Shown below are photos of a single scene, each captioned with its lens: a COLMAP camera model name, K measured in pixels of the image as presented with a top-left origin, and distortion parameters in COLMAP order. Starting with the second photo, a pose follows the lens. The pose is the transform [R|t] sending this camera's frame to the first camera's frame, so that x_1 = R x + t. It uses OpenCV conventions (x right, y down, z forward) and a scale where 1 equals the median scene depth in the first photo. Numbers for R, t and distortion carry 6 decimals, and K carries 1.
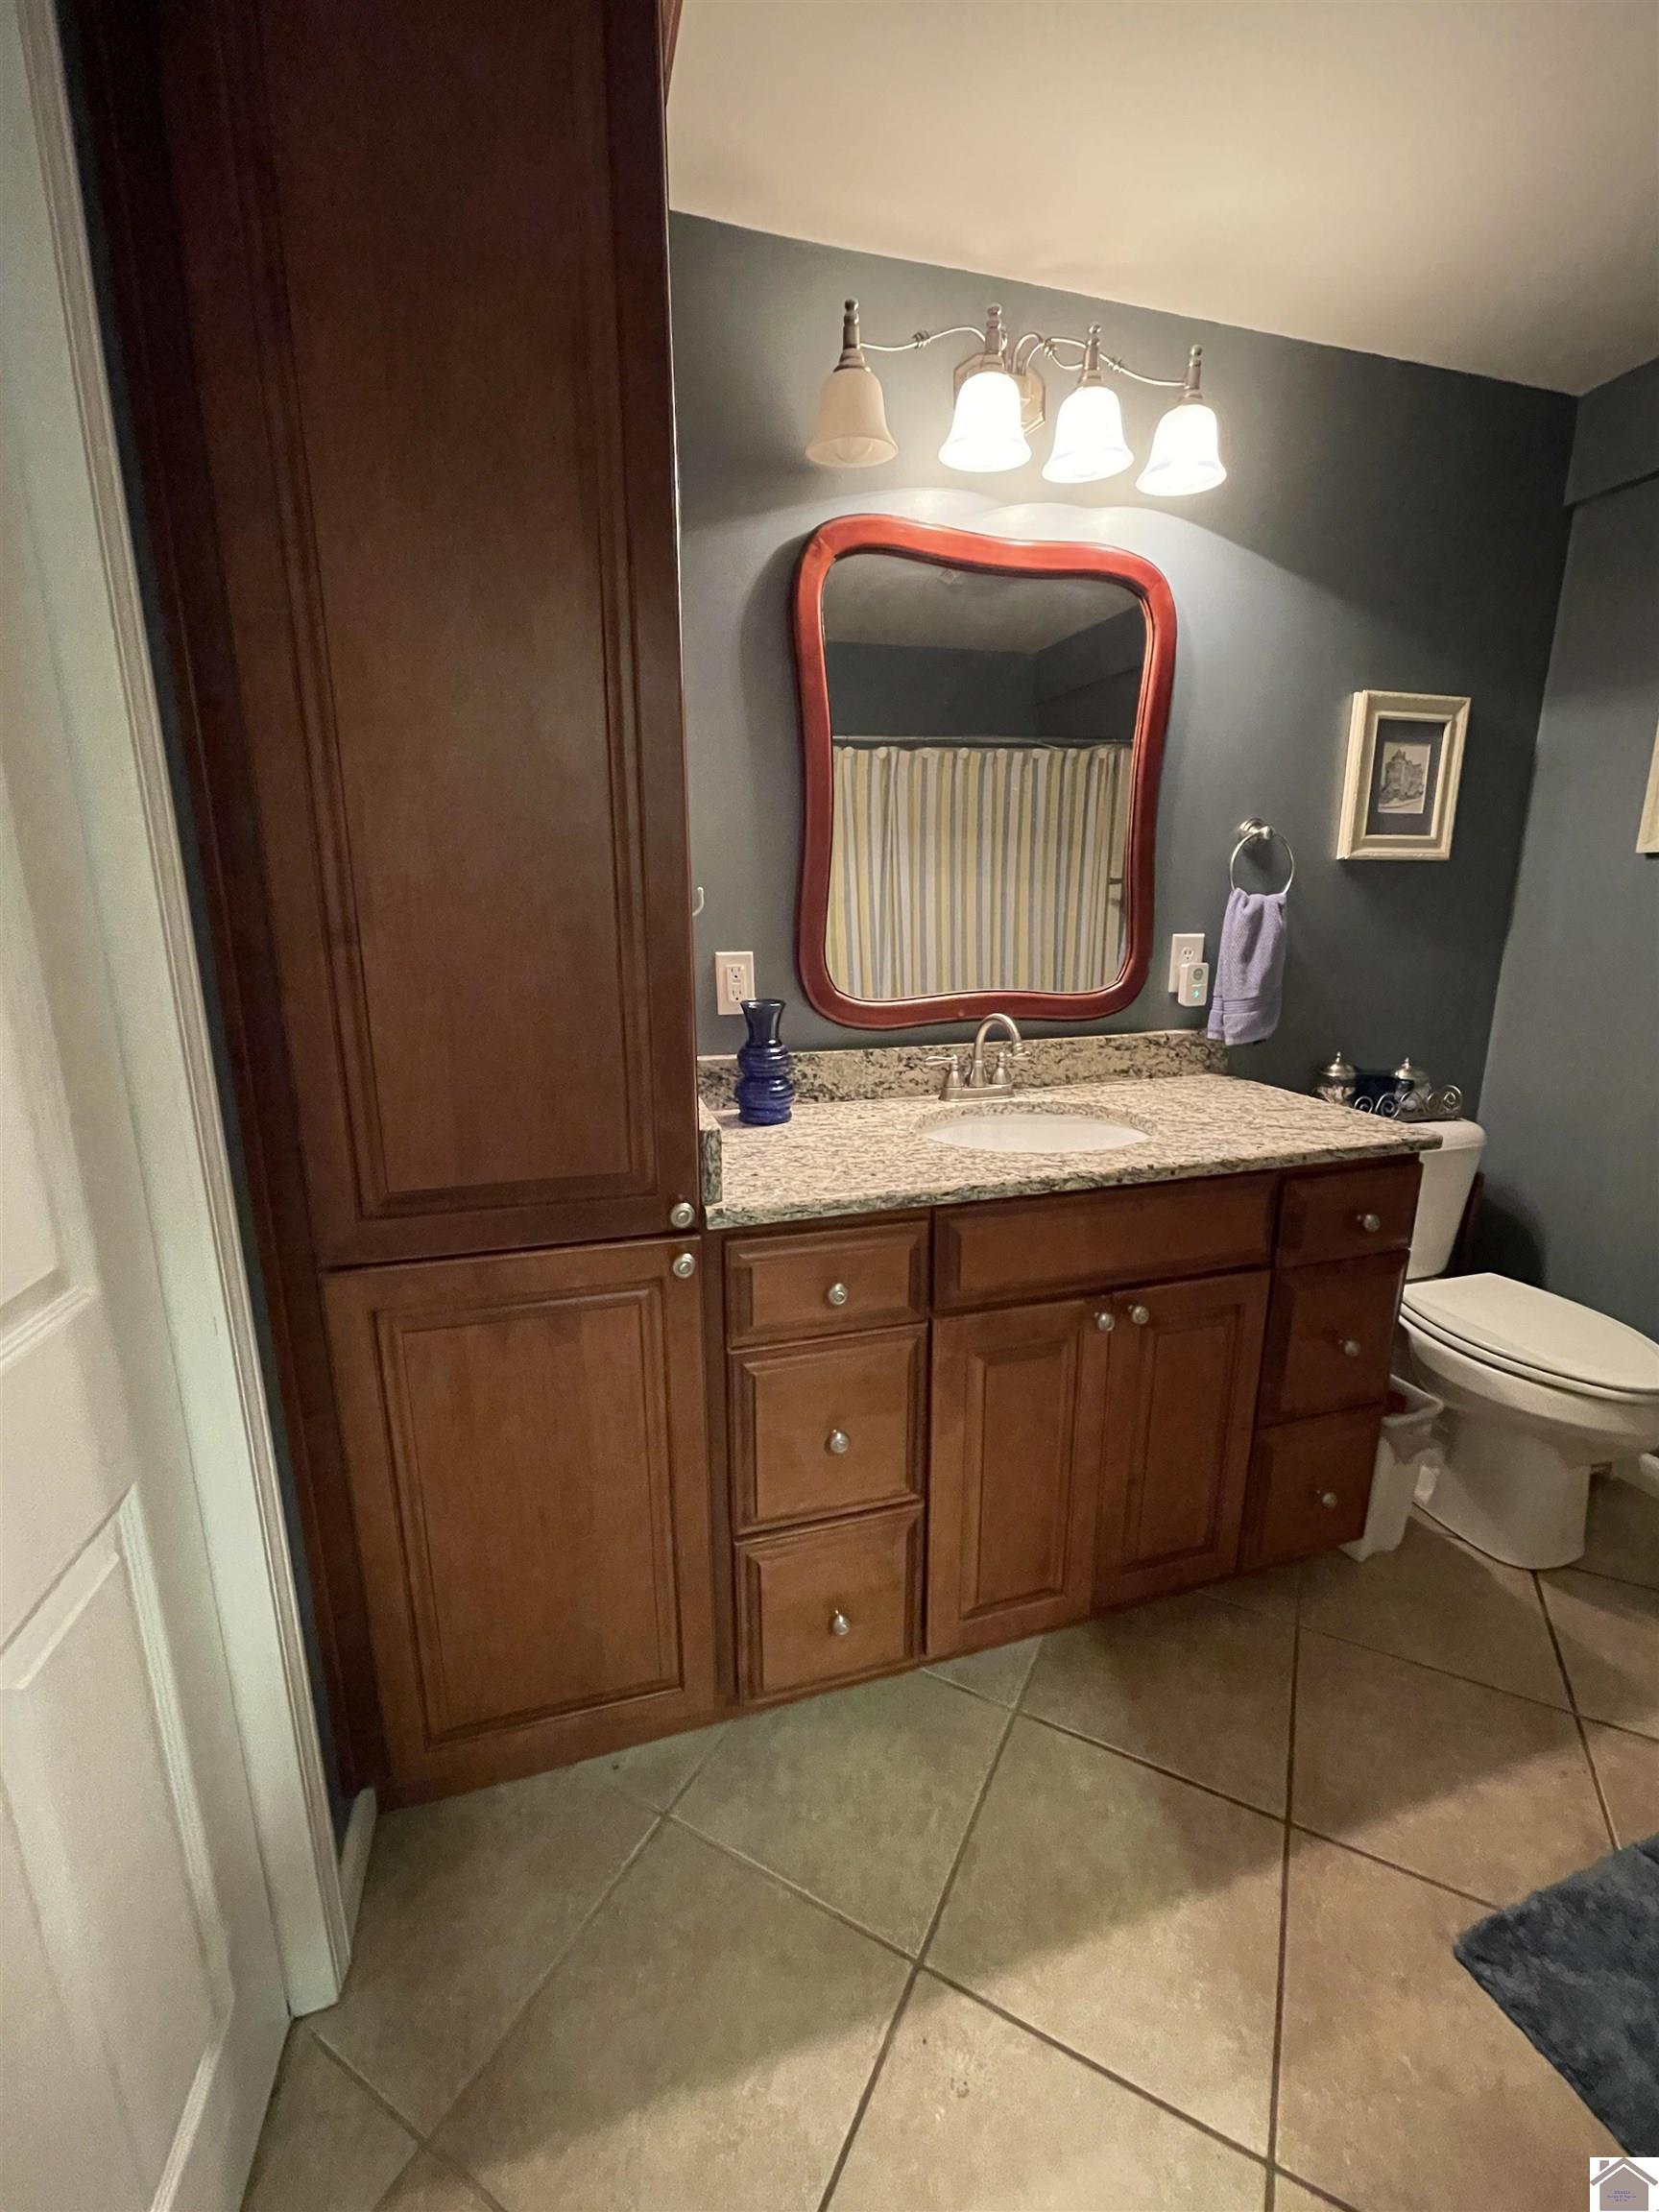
lens RADIAL K [[895.1, 0, 829.1], [0, 895.1, 1099.1], [0, 0, 1]] dist [-0.007378, 0.001862]
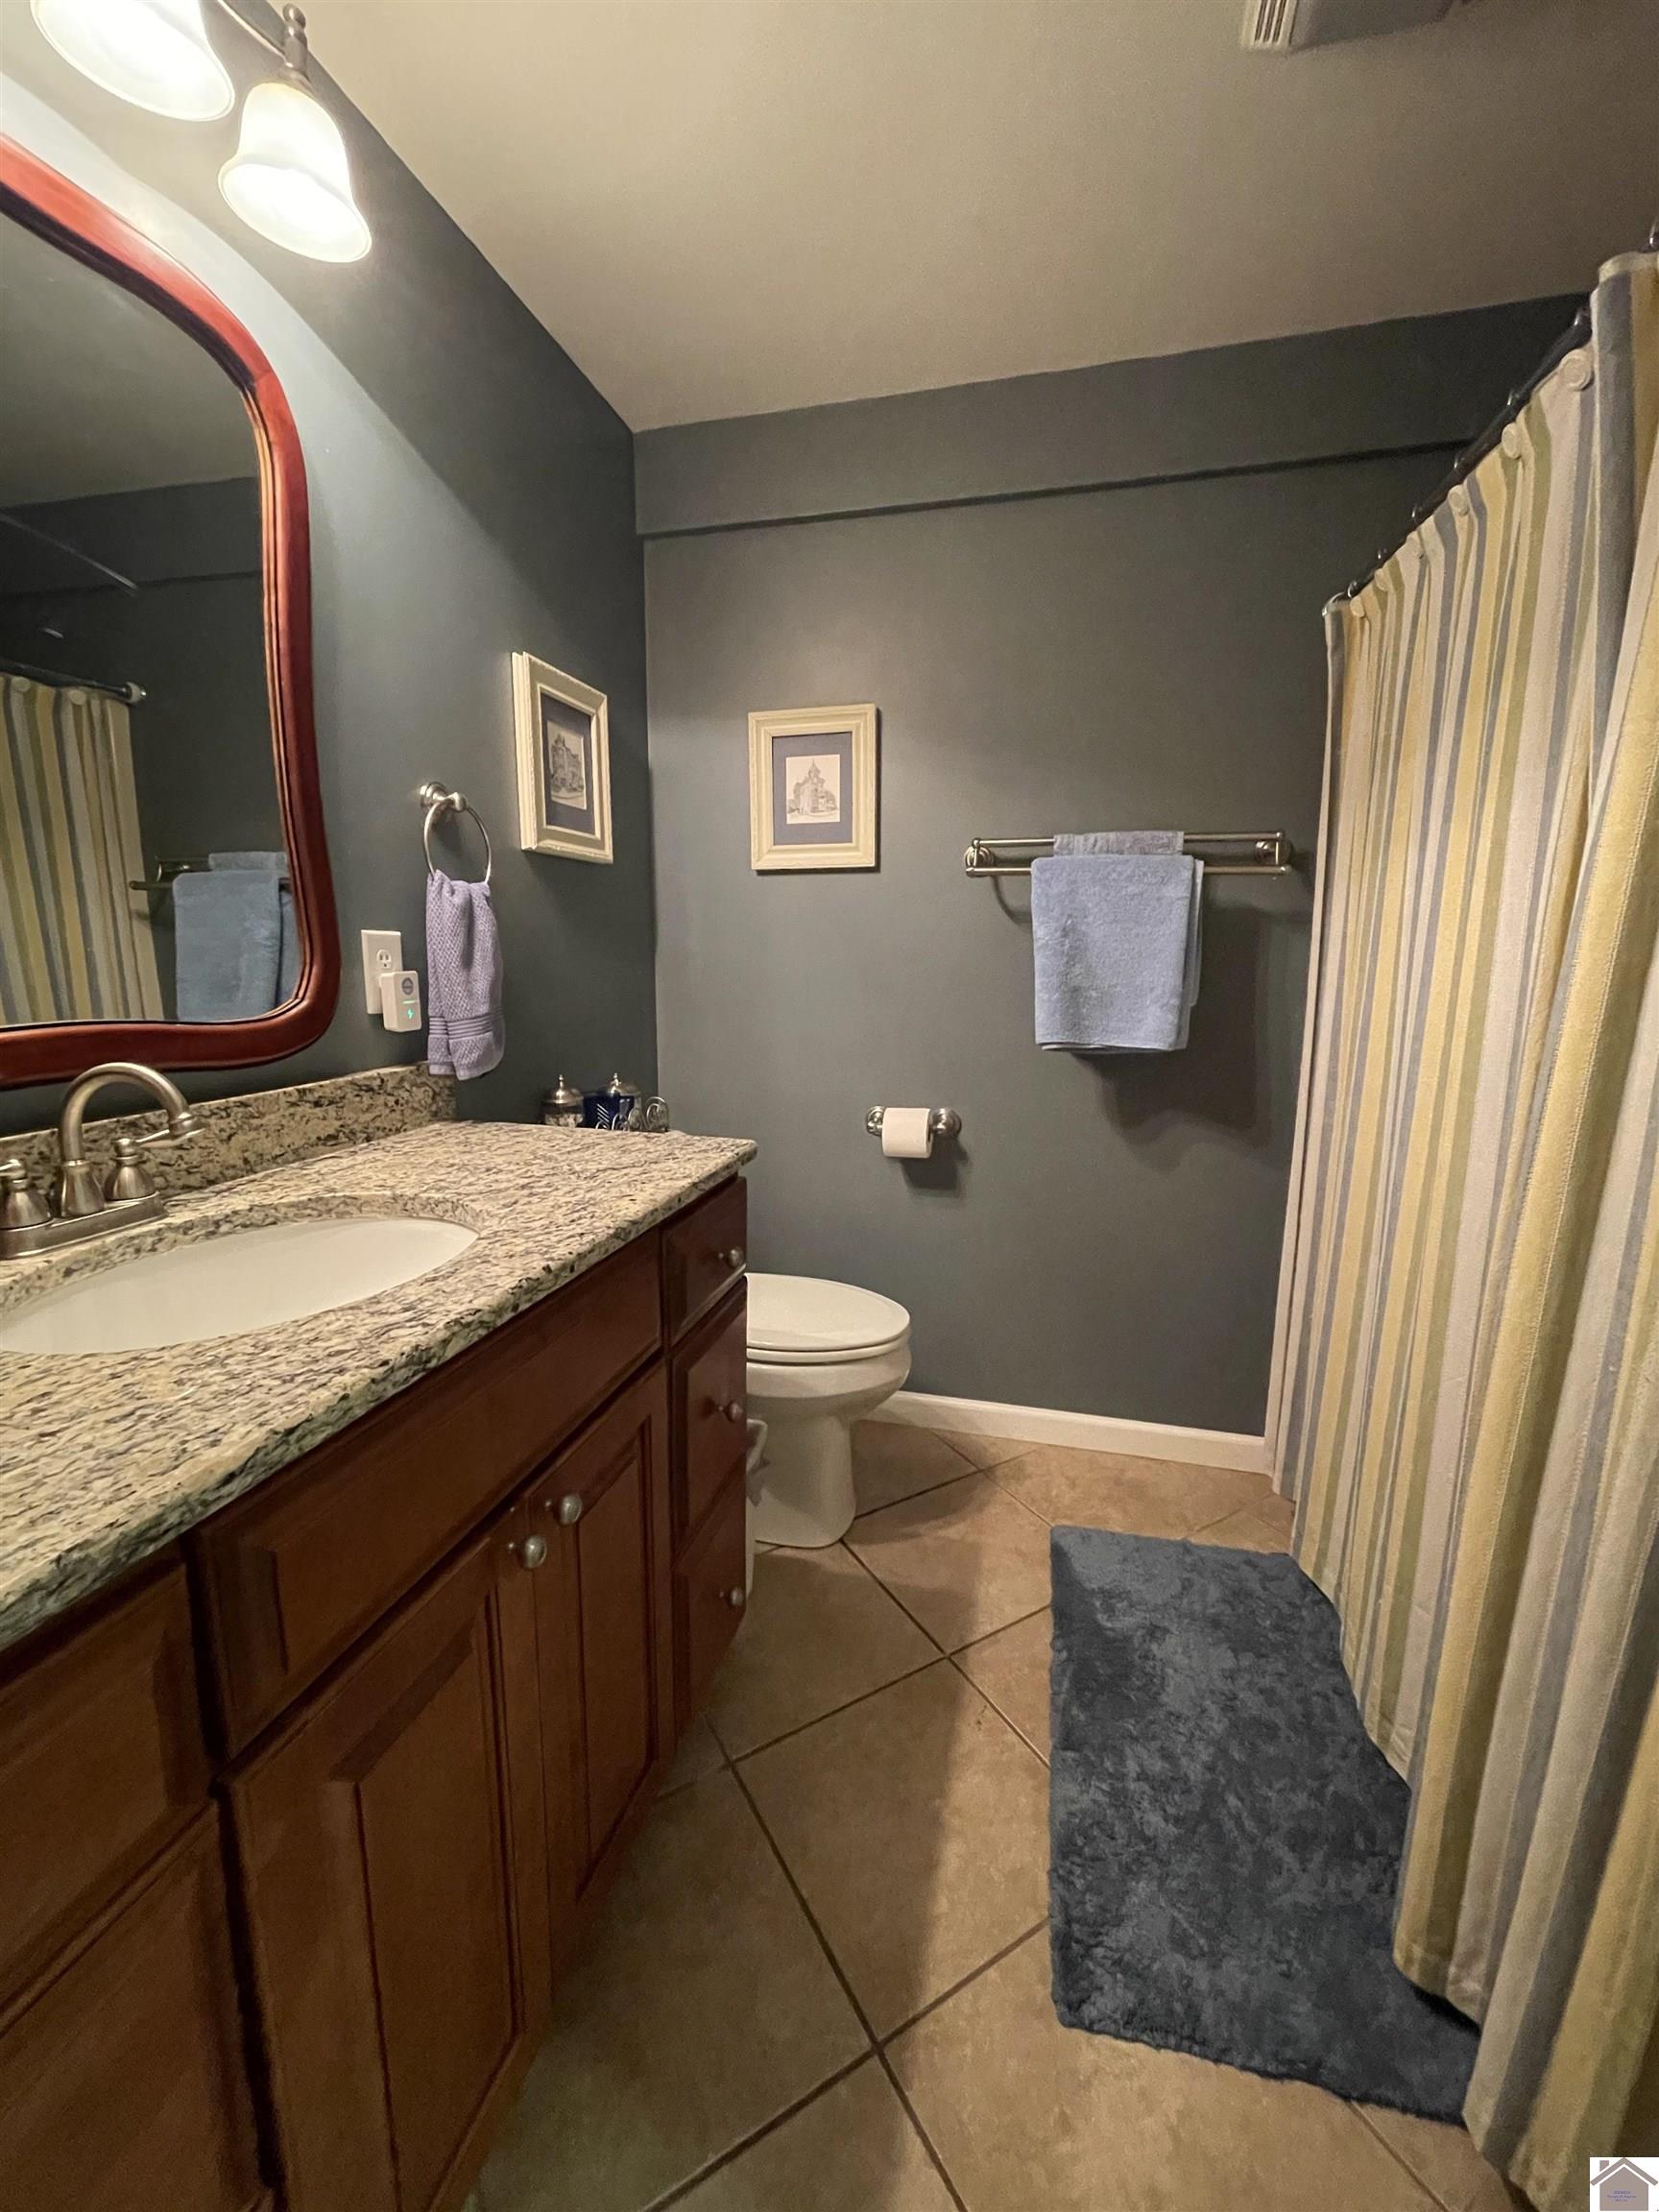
lens RADIAL K [[895.1, 0, 830.0], [0, 895.1, 1103.8], [0, 0, 1]] dist [-0.007378, 0.001862]
pose [[0.511196, -0.133587, 0.849019, -0.035681], [0.176993, 0.983036, 0.048105, -0.023630], [-0.841042, 0.125679, 0.526168, 0.374830]]
